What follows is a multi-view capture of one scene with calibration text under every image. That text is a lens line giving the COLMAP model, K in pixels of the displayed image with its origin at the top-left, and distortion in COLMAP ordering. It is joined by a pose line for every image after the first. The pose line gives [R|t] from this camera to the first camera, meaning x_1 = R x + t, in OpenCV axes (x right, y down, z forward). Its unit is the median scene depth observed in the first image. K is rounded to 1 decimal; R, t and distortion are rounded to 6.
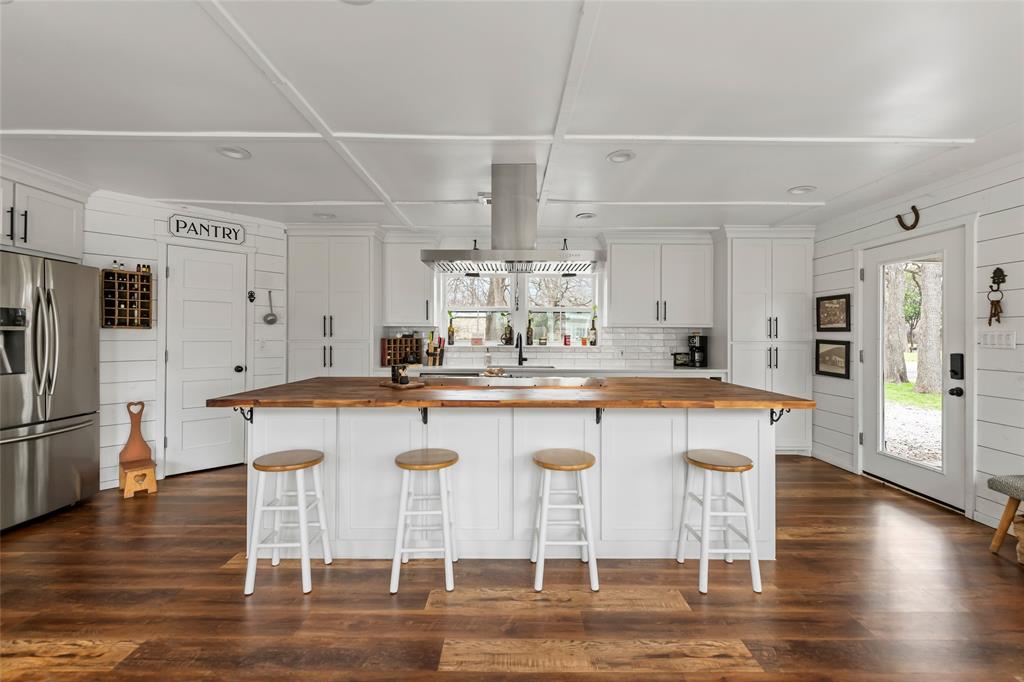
lens RADIAL K [[439.8, 0, 516.5], [0, 439.8, 338.5], [0, 0, 1]] dist [0.000890, -0.001375]
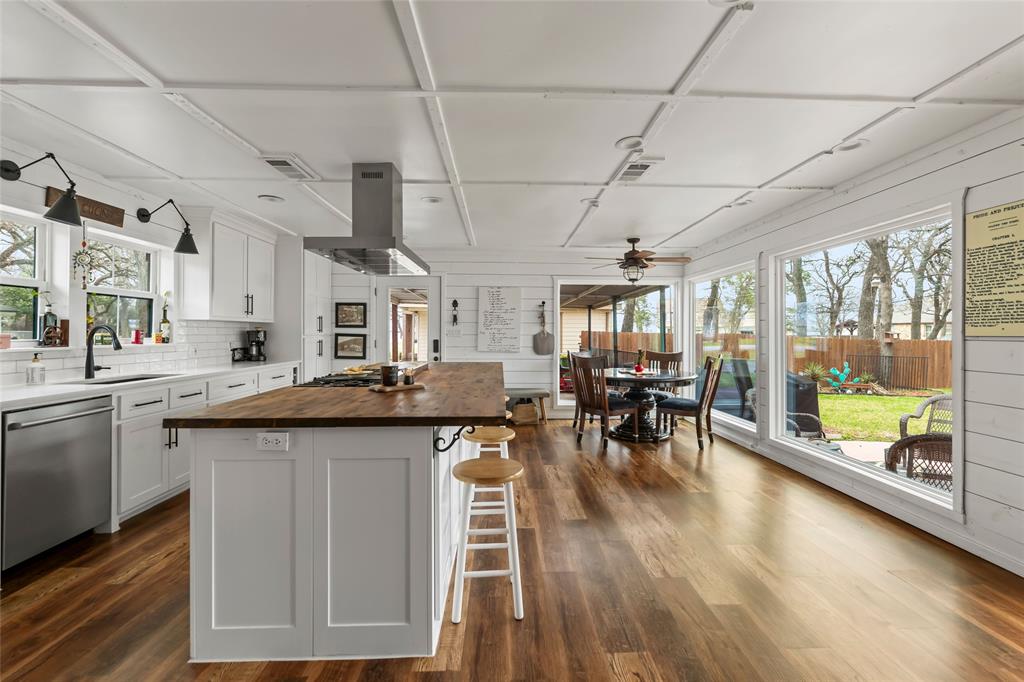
lens RADIAL K [[439.8, 0, 512.1], [0, 439.8, 331.0], [0, 0, 1]] dist [0.000890, -0.001375]
pose [[-0.014790, -0.001386, 0.999890, -0.702348], [0.004403, 0.999989, 0.001451, -0.004190], [-0.999881, 0.004424, -0.014783, 0.477135]]
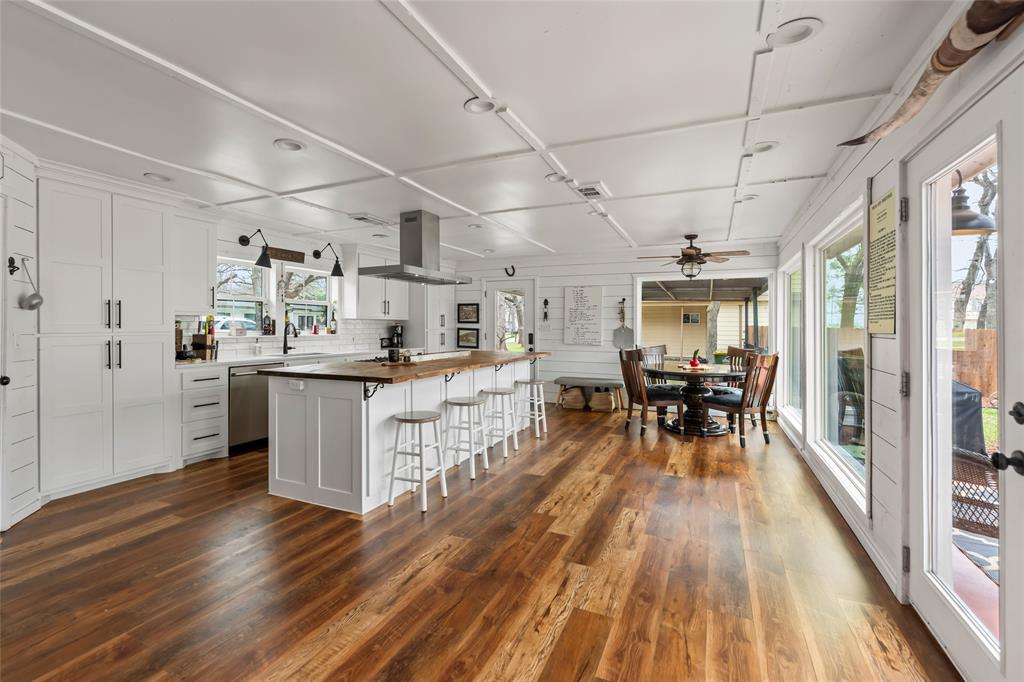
lens RADIAL K [[439.8, 0, 509.8], [0, 439.8, 326.8], [0, 0, 1]] dist [0.000890, -0.001375]
pose [[0.425546, -0.004507, 0.904925, -0.819963], [0.004625, 0.999985, 0.002805, -0.005146], [-0.904925, 0.002992, 0.425561, 0.070358]]
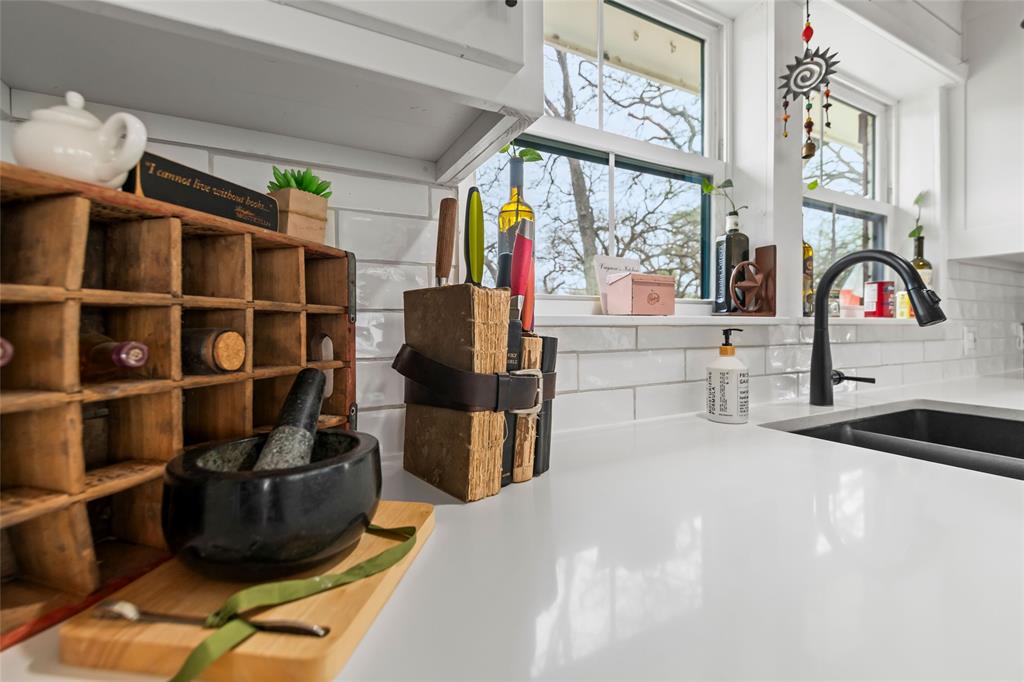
lens RADIAL K [[439.8, 0, 514.3], [0, 439.8, 332.1], [0, 0, 1]] dist [0.000890, -0.001375]
pose [[0.895297, -0.012553, 0.445294, -0.260105], [0.010936, 0.999921, 0.006202, 0.023996], [-0.445336, -0.000683, 0.895363, 0.994900]]
